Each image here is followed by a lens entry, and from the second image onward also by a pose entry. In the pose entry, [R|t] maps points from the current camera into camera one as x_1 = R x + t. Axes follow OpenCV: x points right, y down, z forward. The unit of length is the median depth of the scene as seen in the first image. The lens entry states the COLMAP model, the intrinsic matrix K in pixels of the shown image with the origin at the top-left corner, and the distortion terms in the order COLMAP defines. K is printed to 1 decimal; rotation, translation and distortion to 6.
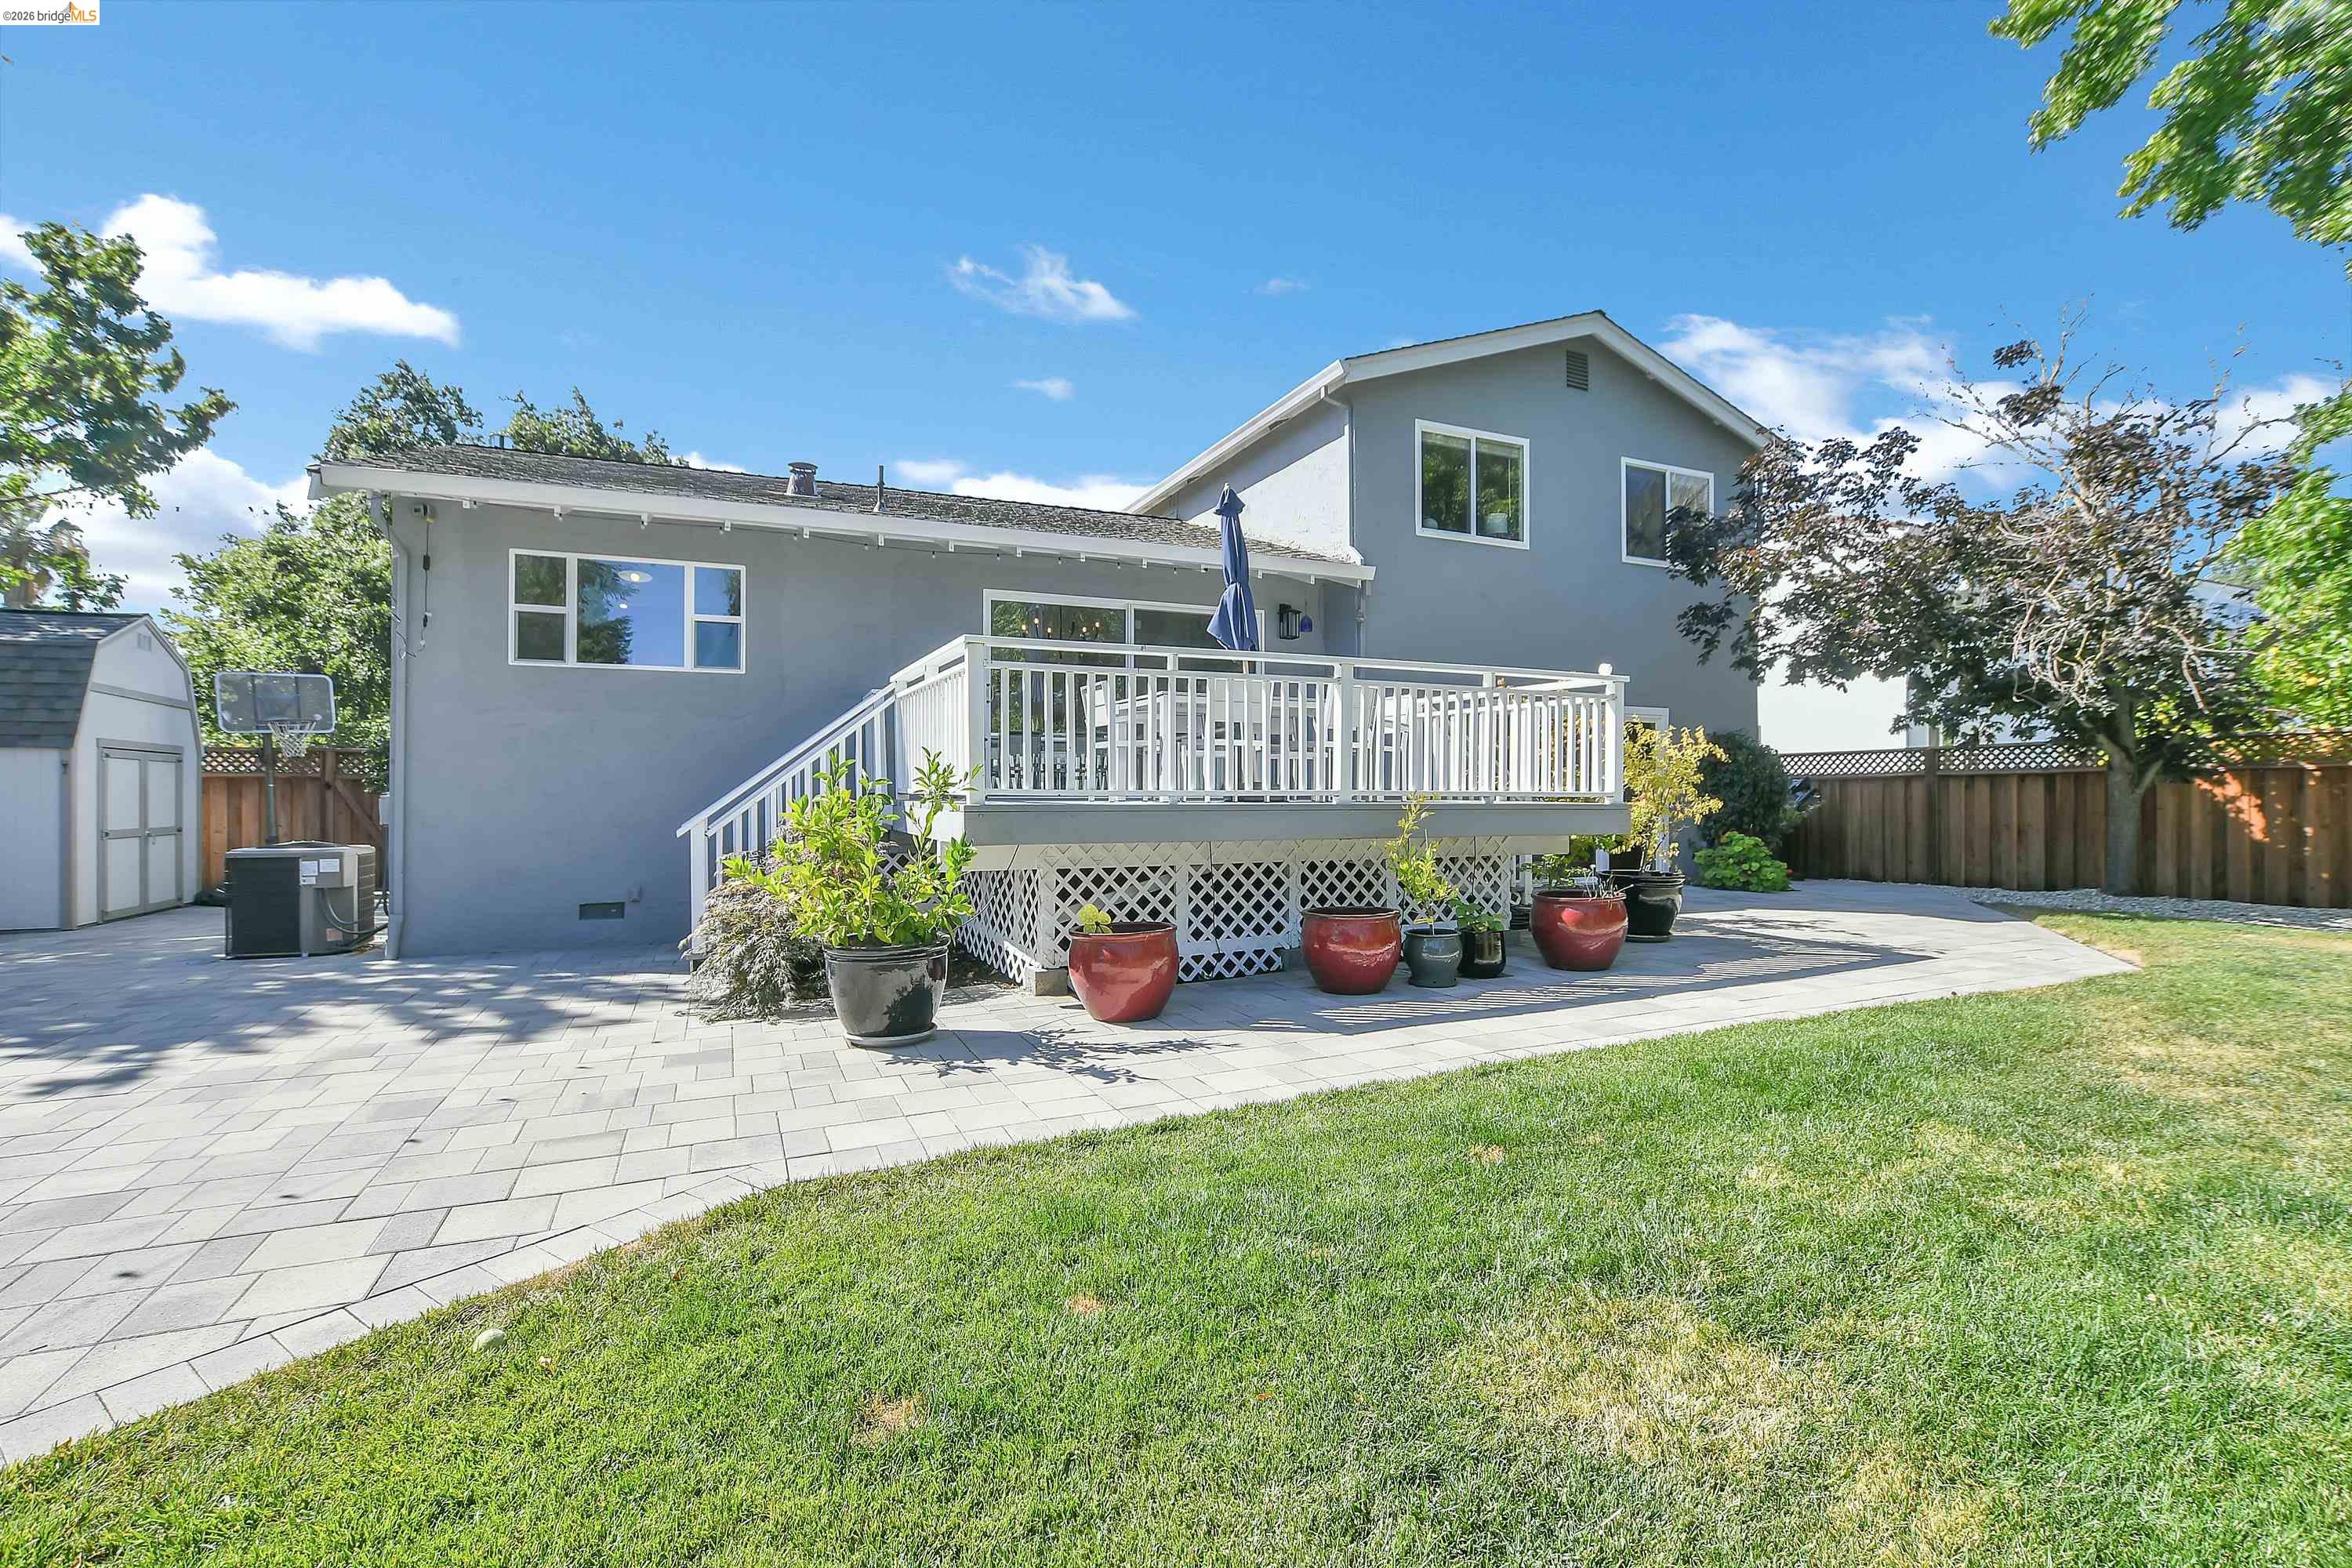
lens RADIAL K [[1054.7, 0, 1193.8], [0, 1054.7, 788.1], [0, 0, 1]] dist [-0.020979, 0.000460]
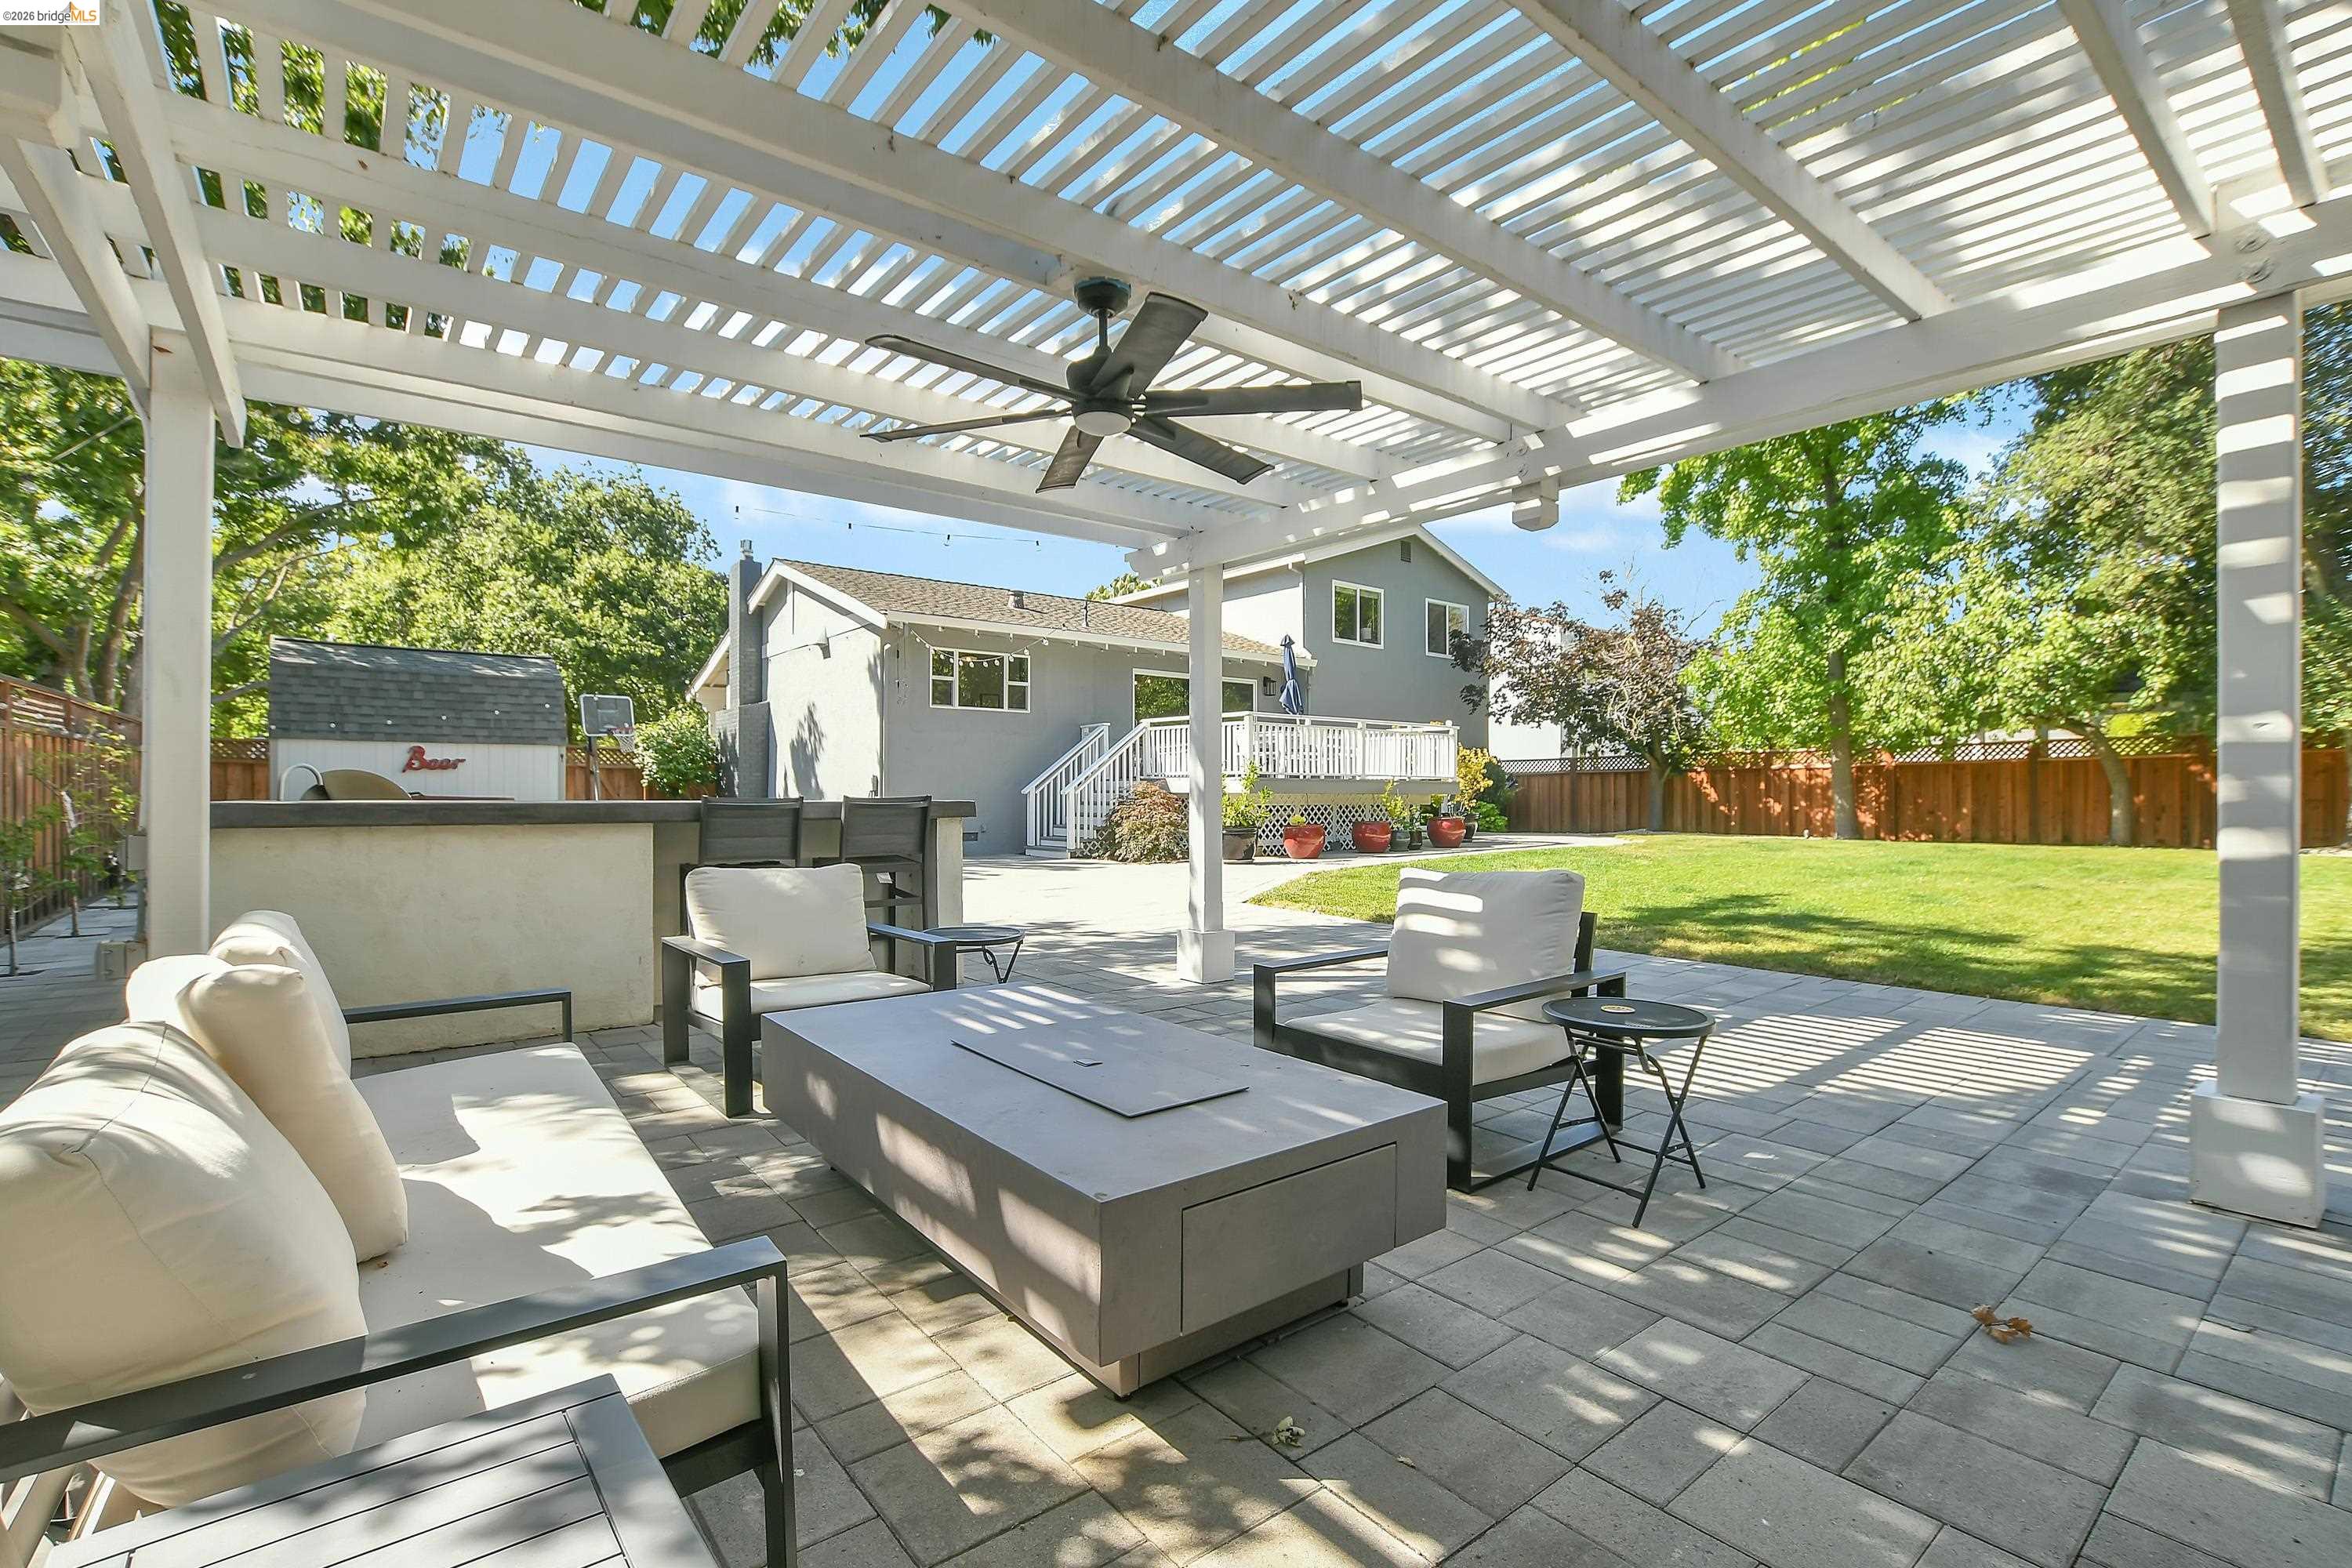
lens RADIAL K [[1054.7, 0, 1162.1], [0, 1054.7, 787.5], [0, 0, 1]] dist [-0.020979, 0.000460]
pose [[0.970023, 0.004263, 0.242974, -0.533590], [-0.003793, 0.999990, -0.002403, 0.024992], [-0.242982, 0.001409, 0.970030, -0.743083]]
